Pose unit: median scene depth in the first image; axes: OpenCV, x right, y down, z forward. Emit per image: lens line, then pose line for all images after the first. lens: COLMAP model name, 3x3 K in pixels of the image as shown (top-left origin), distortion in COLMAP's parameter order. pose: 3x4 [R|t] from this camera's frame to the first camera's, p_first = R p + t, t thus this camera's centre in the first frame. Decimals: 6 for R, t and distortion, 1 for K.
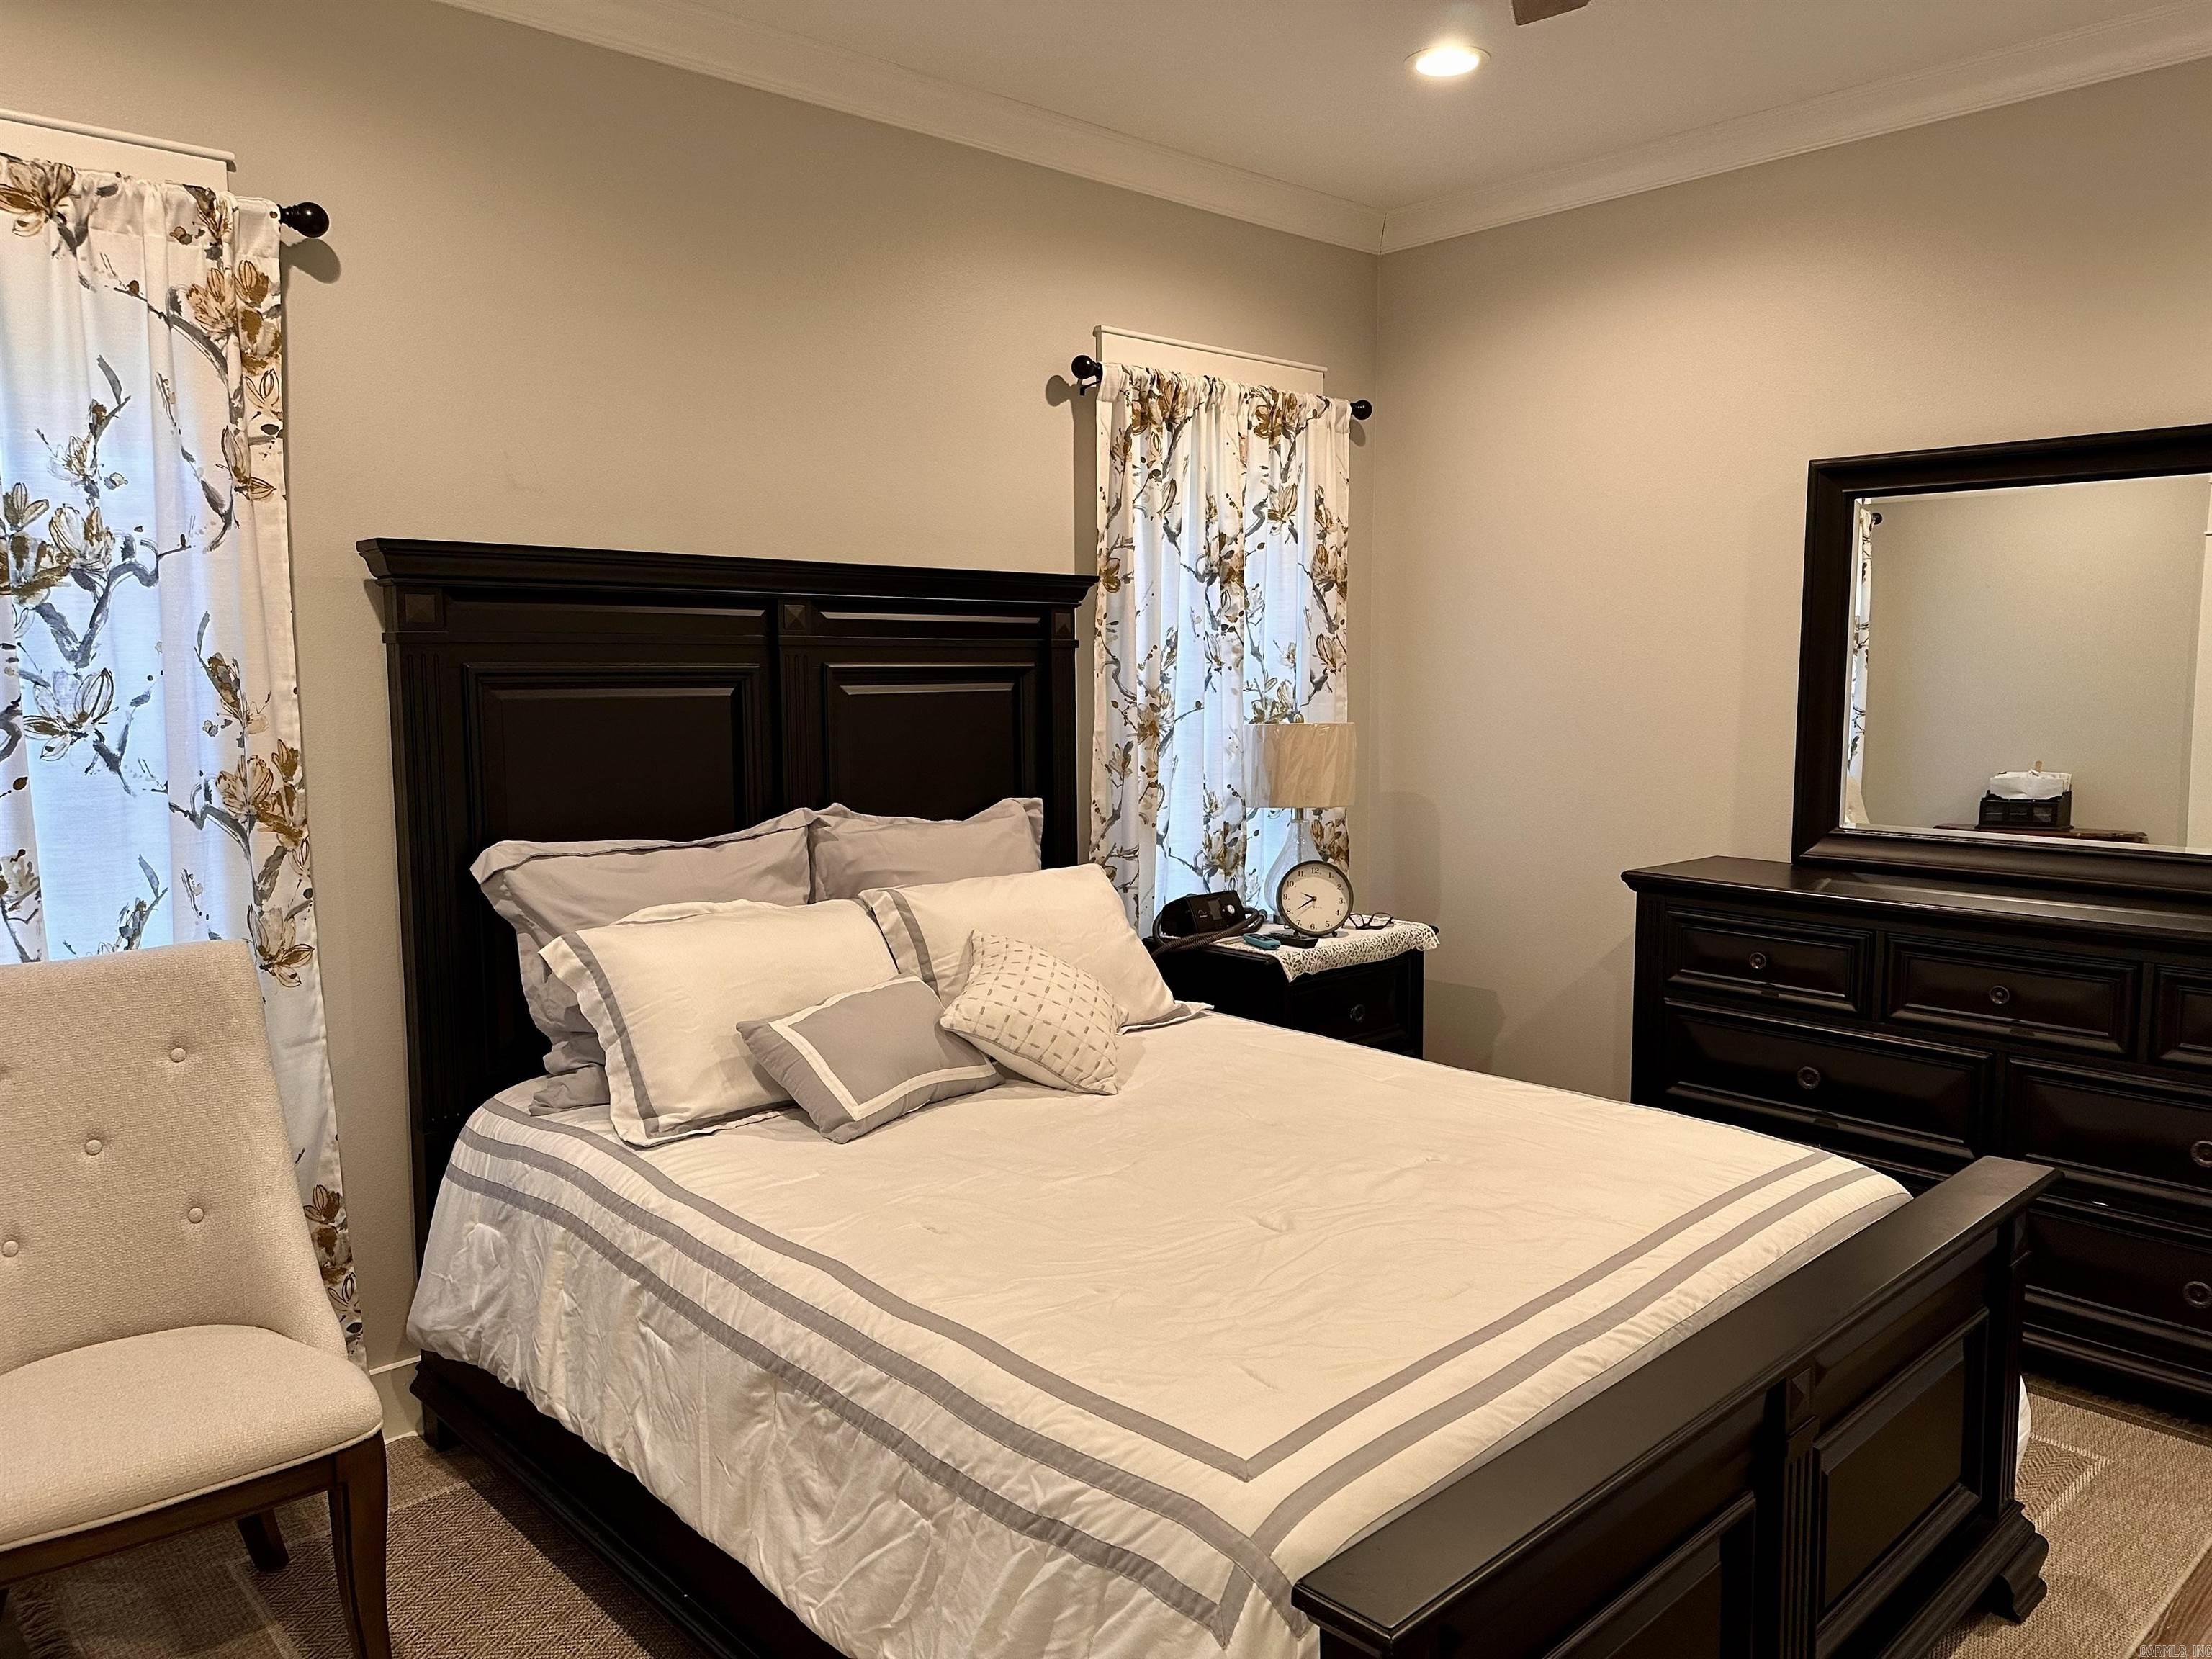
lens RADIAL K [[1545.7, 0, 1108.9], [0, 1545.7, 818.6], [0, 0, 1]] dist [0.049930, -0.058953]
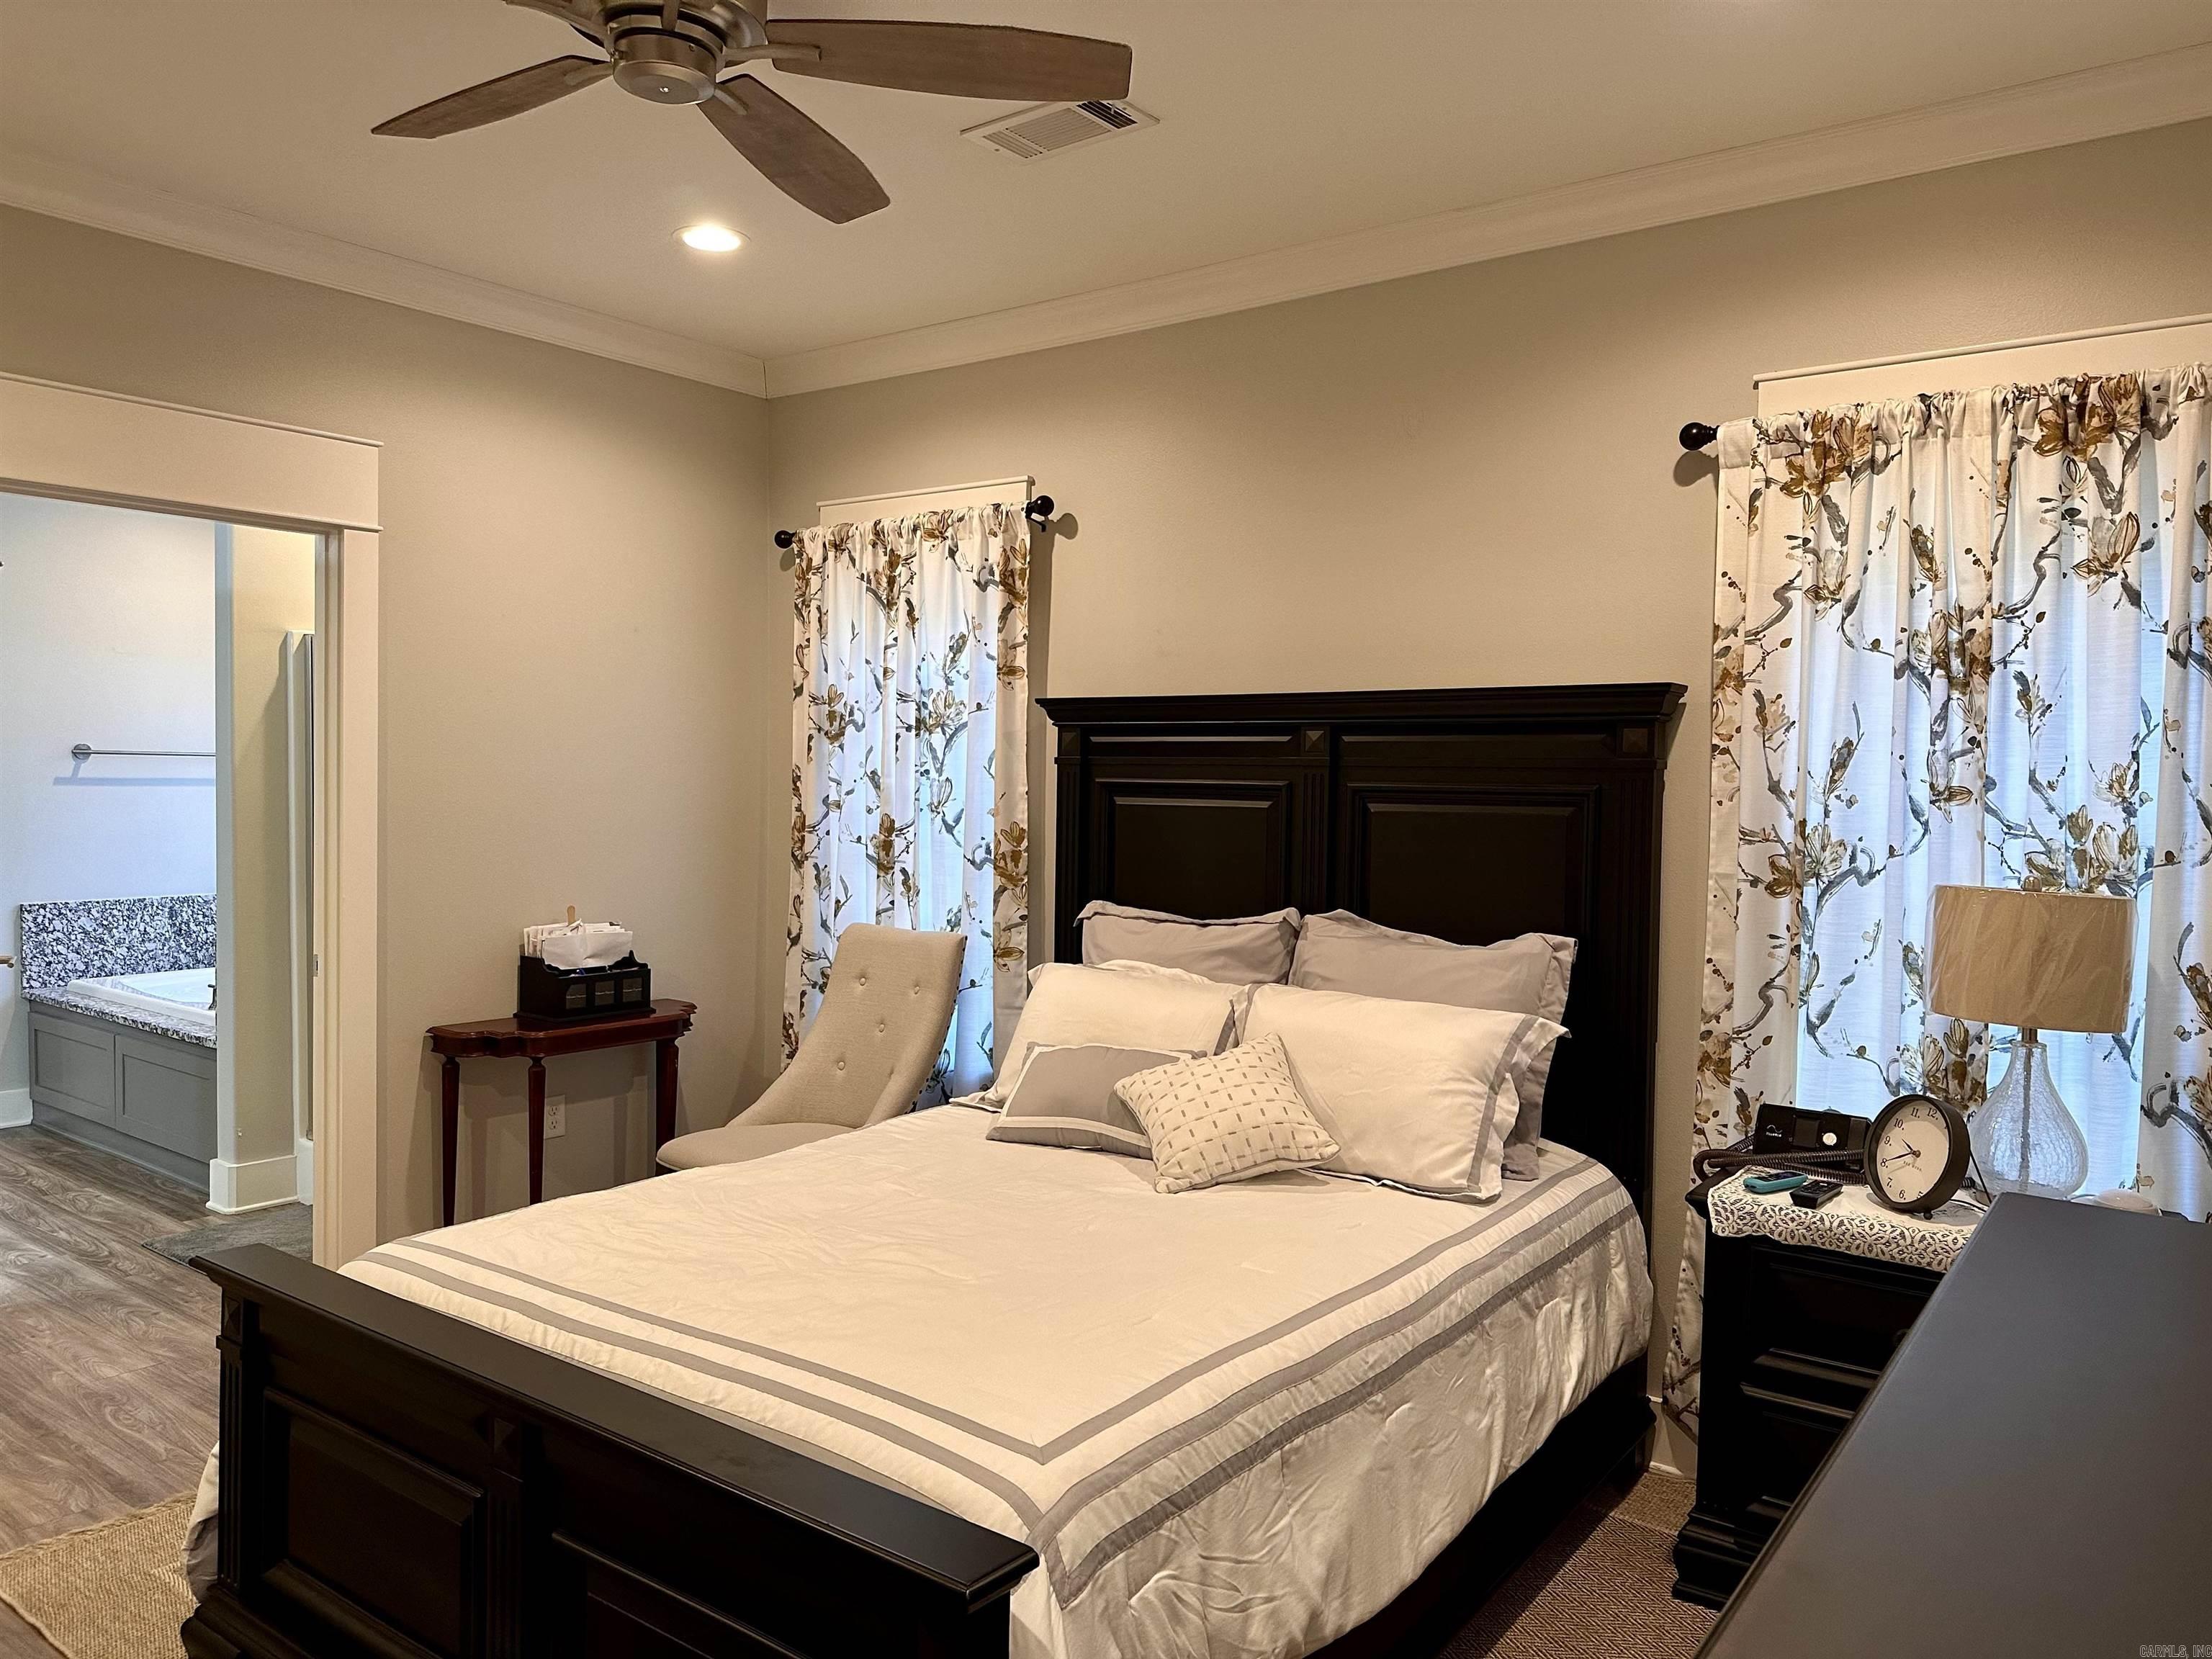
lens RADIAL K [[1545.7, 0, 1117.1], [0, 1545.7, 816.6], [0, 0, 1]] dist [0.049930, -0.058953]
pose [[0.169870, 0.033595, -0.984894, 0.867164], [-0.115378, 0.993223, 0.013979, -0.072181], [0.978689, 0.111260, 0.172595, 0.651067]]
